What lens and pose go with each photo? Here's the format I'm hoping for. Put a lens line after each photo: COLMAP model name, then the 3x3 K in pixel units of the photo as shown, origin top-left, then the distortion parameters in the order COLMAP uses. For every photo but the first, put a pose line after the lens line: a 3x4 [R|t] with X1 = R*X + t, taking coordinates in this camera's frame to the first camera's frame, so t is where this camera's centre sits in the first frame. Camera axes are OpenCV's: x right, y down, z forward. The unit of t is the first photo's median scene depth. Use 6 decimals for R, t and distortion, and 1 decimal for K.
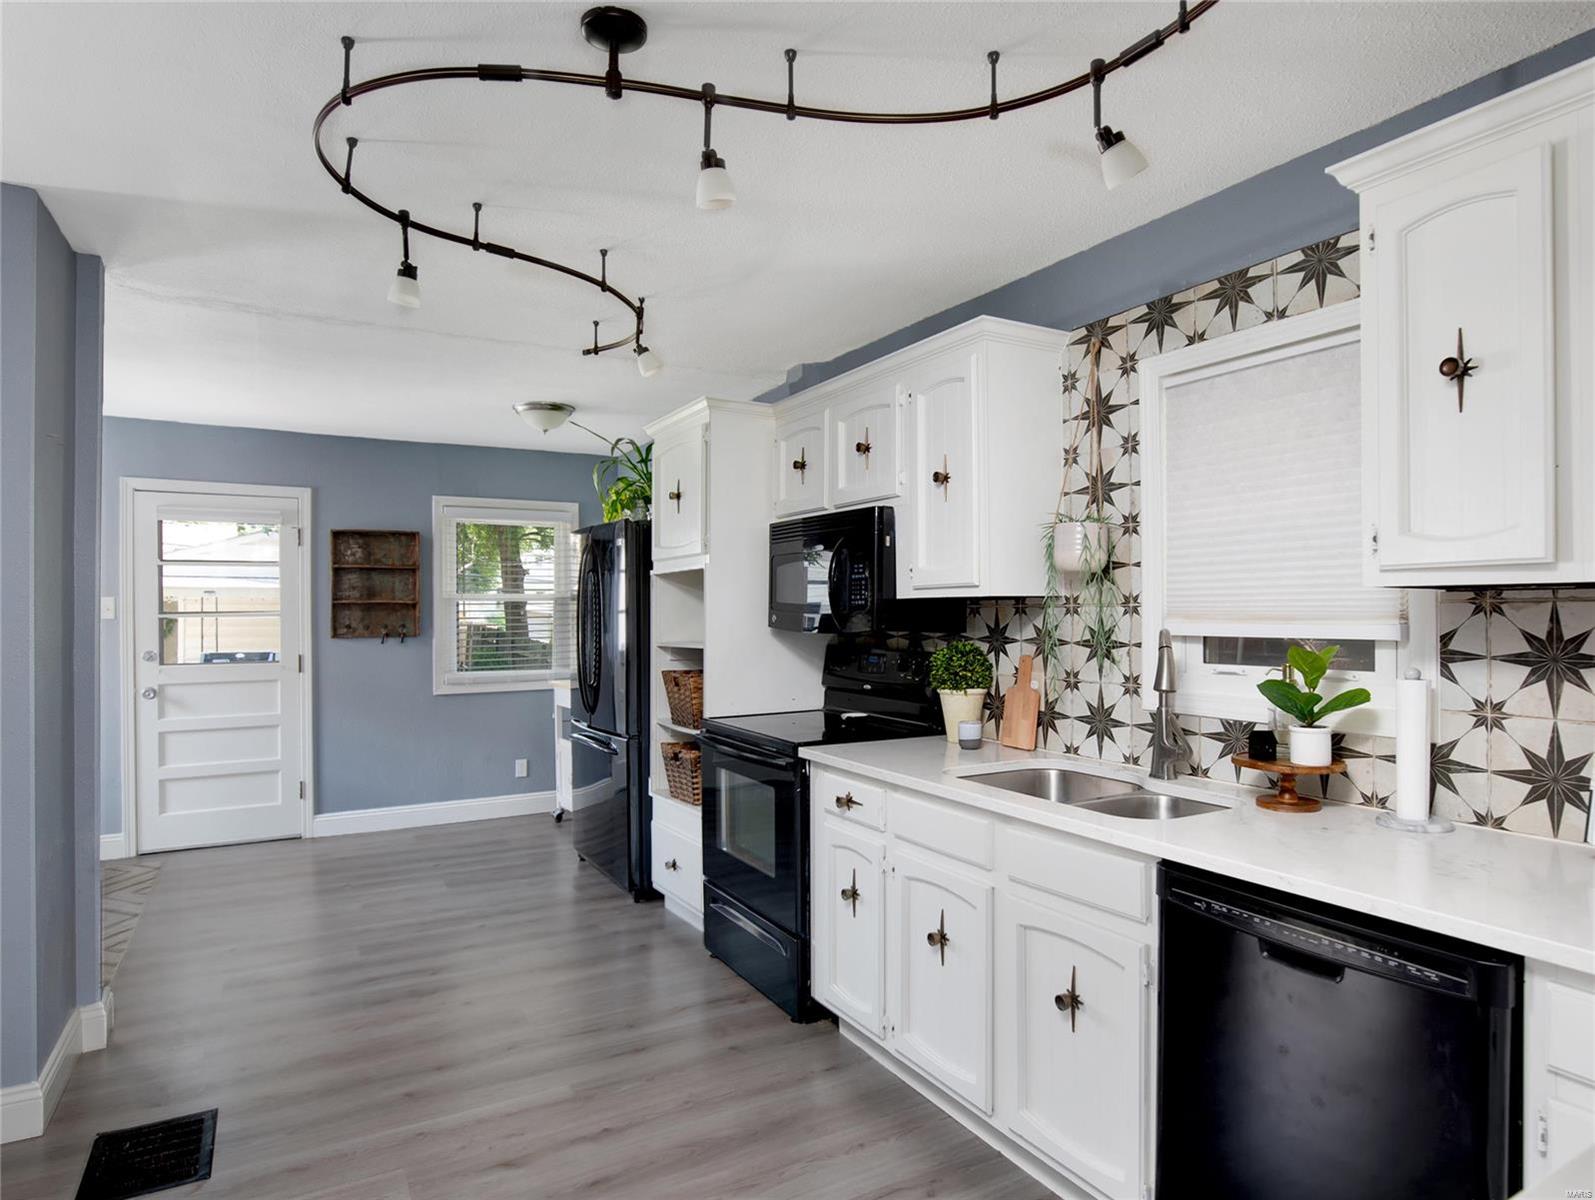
lens RADIAL K [[924.7, 0, 804.1], [0, 924.7, 609.0], [0, 0, 1]] dist [-0.026414, 0.004150]
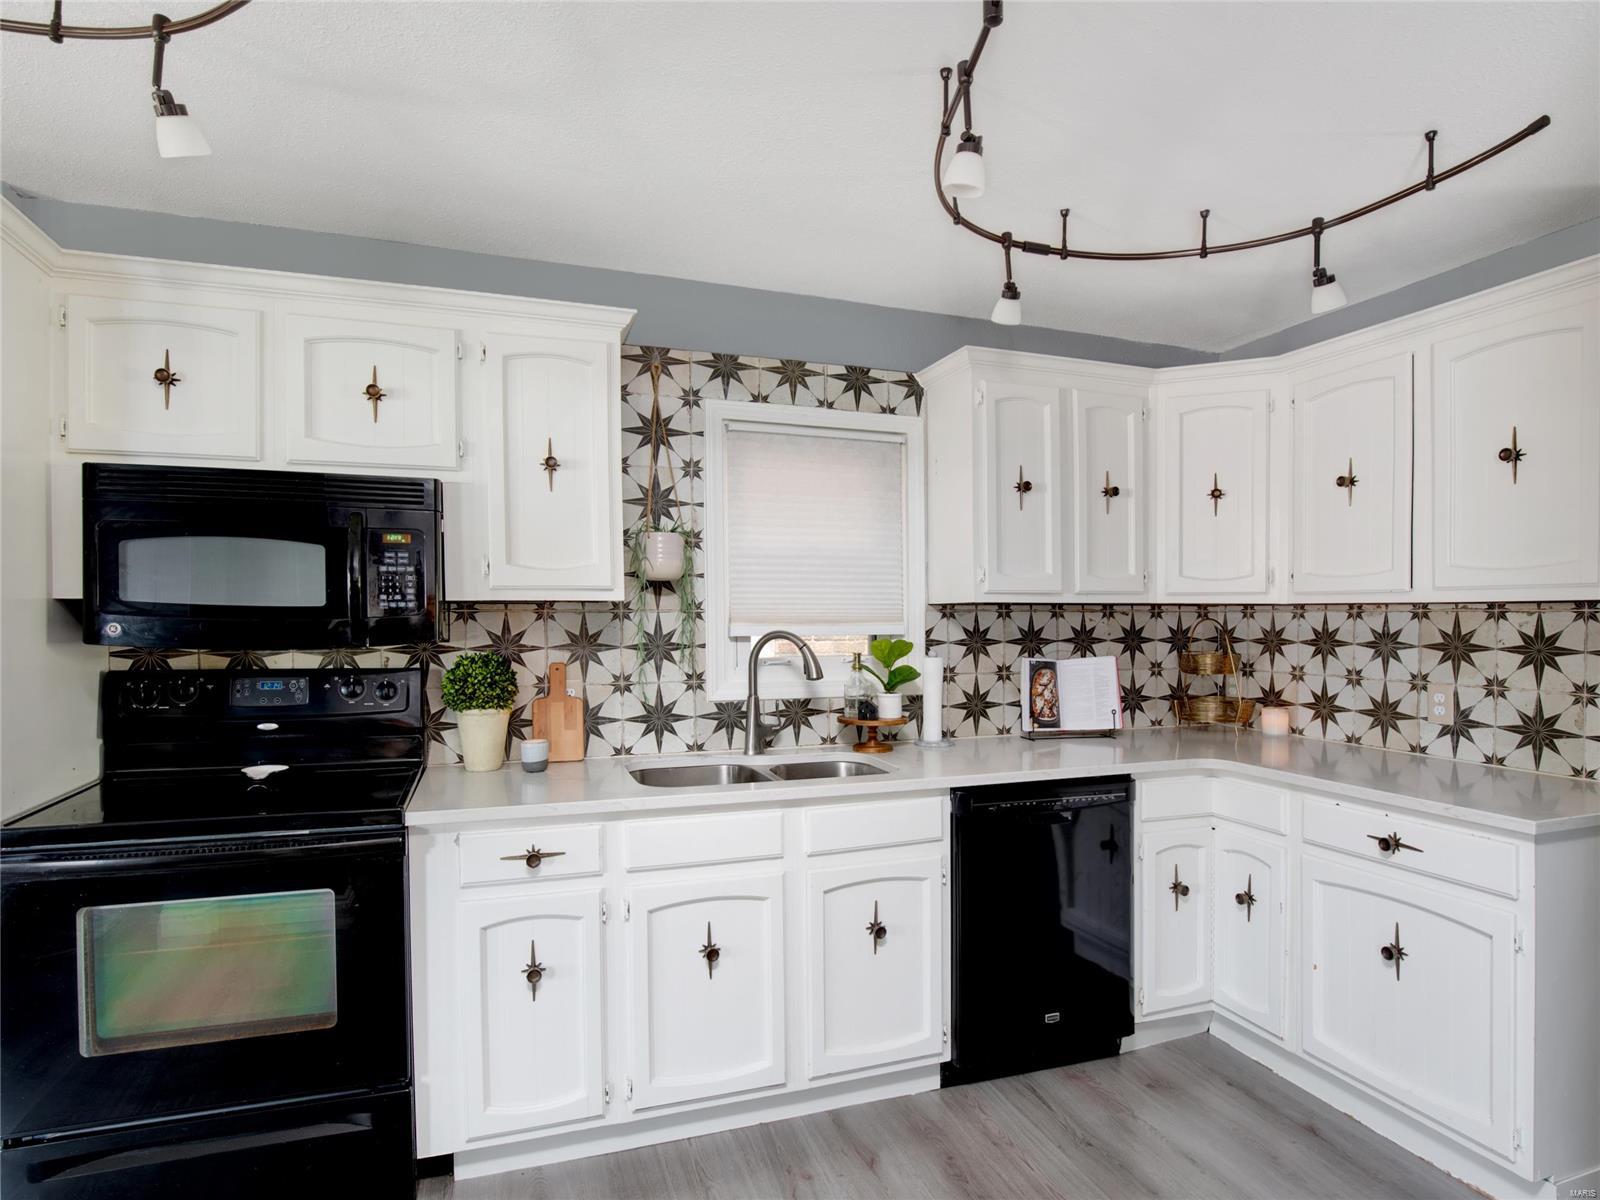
lens RADIAL K [[870.8, 0, 804.9], [0, 870.8, 610.9], [0, 0, 1]] dist [-0.033831, 0.005414]
pose [[0.179800, 0.009689, 0.983656, -0.683935], [-0.001787, 0.999953, -0.009523, 0.005791], [-0.983702, -0.000046, 0.179808, 0.685188]]
